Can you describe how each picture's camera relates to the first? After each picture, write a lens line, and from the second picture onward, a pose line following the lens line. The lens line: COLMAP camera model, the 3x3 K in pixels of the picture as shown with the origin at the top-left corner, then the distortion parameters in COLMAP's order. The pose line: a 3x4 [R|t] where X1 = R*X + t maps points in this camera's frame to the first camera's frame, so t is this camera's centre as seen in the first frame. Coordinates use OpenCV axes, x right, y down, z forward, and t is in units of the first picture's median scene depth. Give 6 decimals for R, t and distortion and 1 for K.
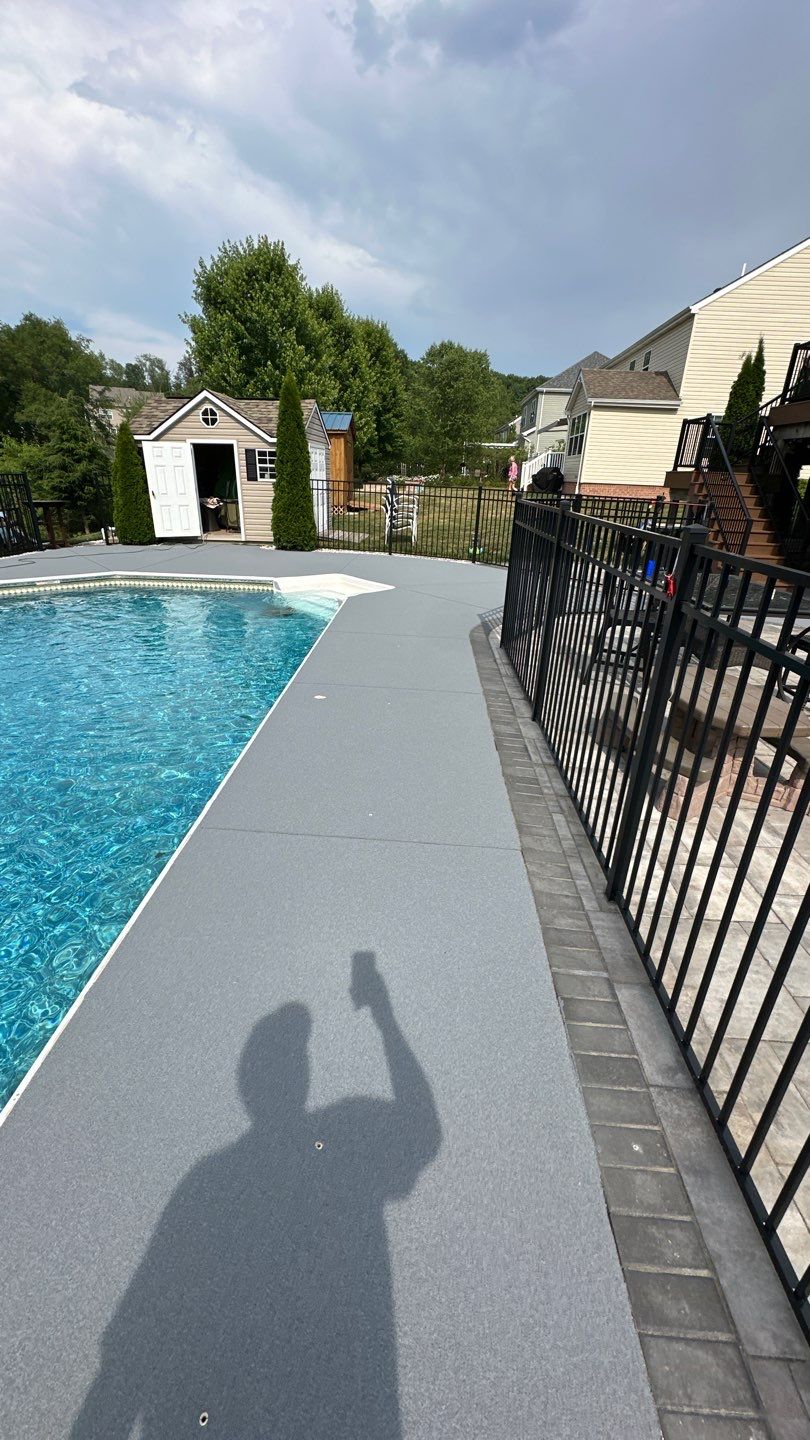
lens RADIAL K [[576.6, 0, 411.1], [0, 576.6, 706.1], [0, 0, 1]] dist [0.002793, -0.000774]
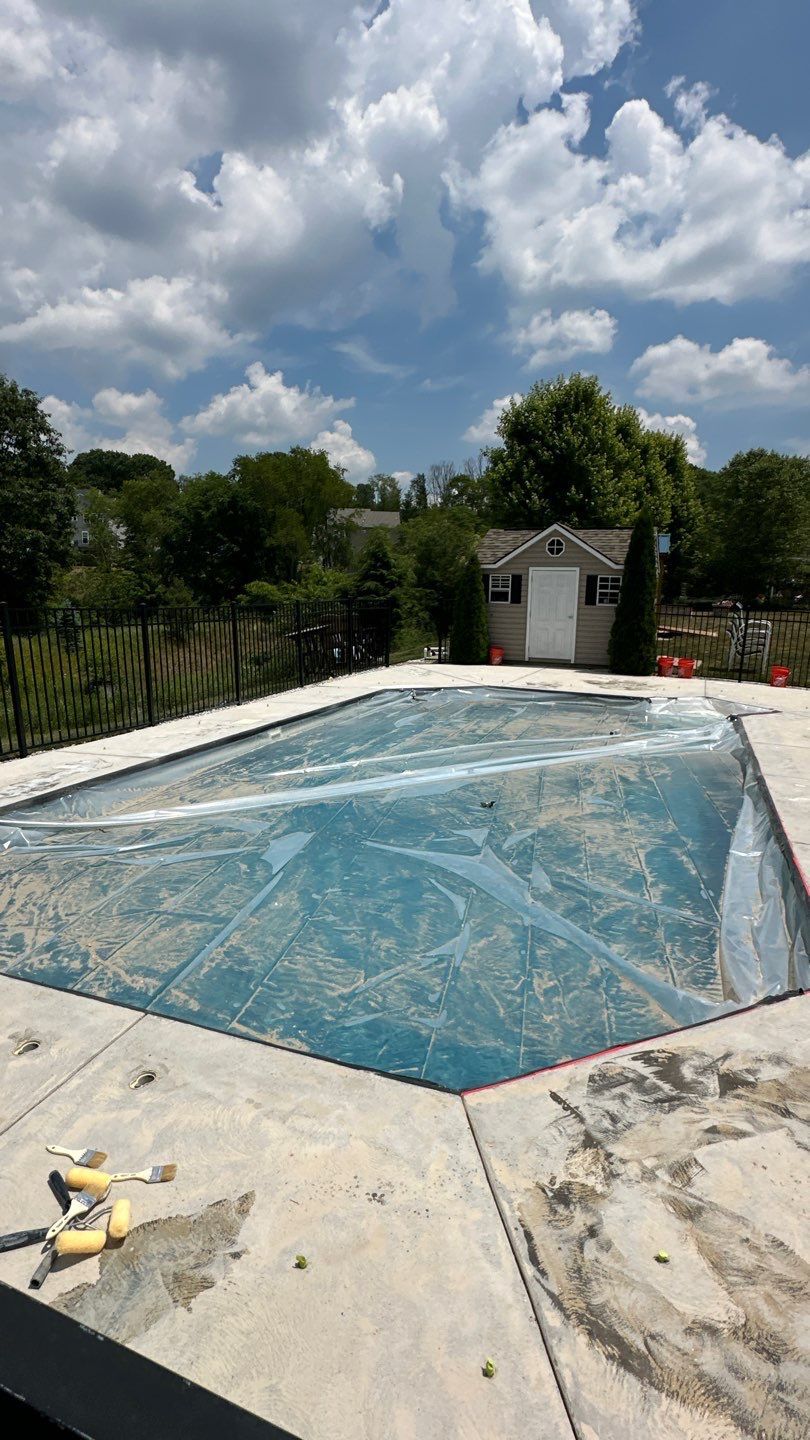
lens RADIAL K [[758.9, 0, 406.4], [0, 758.9, 701.4], [0, 0, 1]] dist [-0.000221, 0.001661]
pose [[0.948442, 0.042366, -0.314105, -0.098594], [-0.116115, 0.968571, -0.219972, 0.055994], [0.294914, 0.245103, 0.923553, -0.155516]]
